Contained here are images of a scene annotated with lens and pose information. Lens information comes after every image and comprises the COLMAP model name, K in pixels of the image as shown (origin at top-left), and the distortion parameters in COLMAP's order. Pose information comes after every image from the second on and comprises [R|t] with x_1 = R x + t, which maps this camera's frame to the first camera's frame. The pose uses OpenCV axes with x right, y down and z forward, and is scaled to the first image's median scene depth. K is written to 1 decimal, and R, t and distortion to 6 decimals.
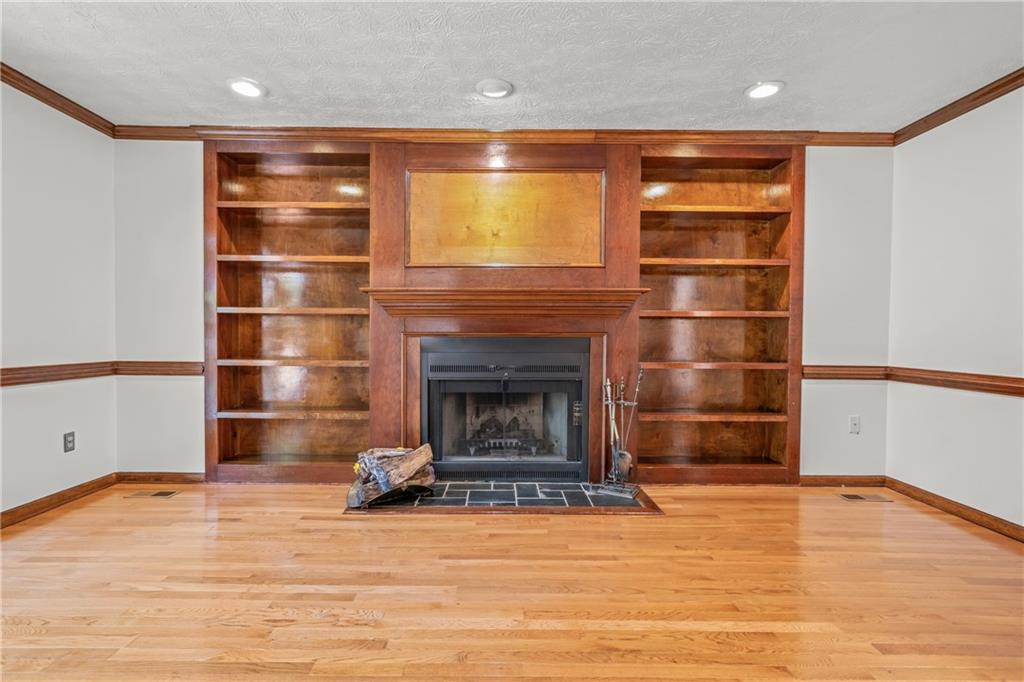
lens RADIAL K [[484.5, 0, 504.8], [0, 484.5, 344.4], [0, 0, 1]] dist [0.002088, -0.000160]
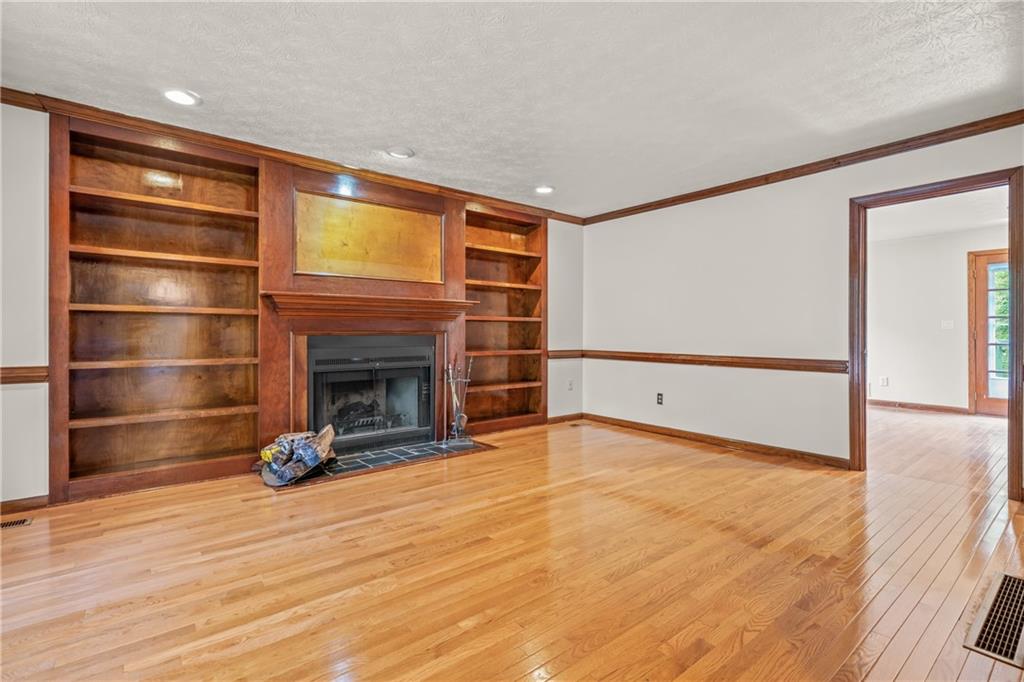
lens RADIAL K [[484.5, 0, 518.7], [0, 484.5, 334.7], [0, 0, 1]] dist [0.002088, -0.000160]
pose [[0.768470, -0.006852, 0.639849, -0.521355], [0.014473, 0.999873, -0.006675, -0.002032], [-0.639722, 0.014390, 0.768472, -0.204511]]
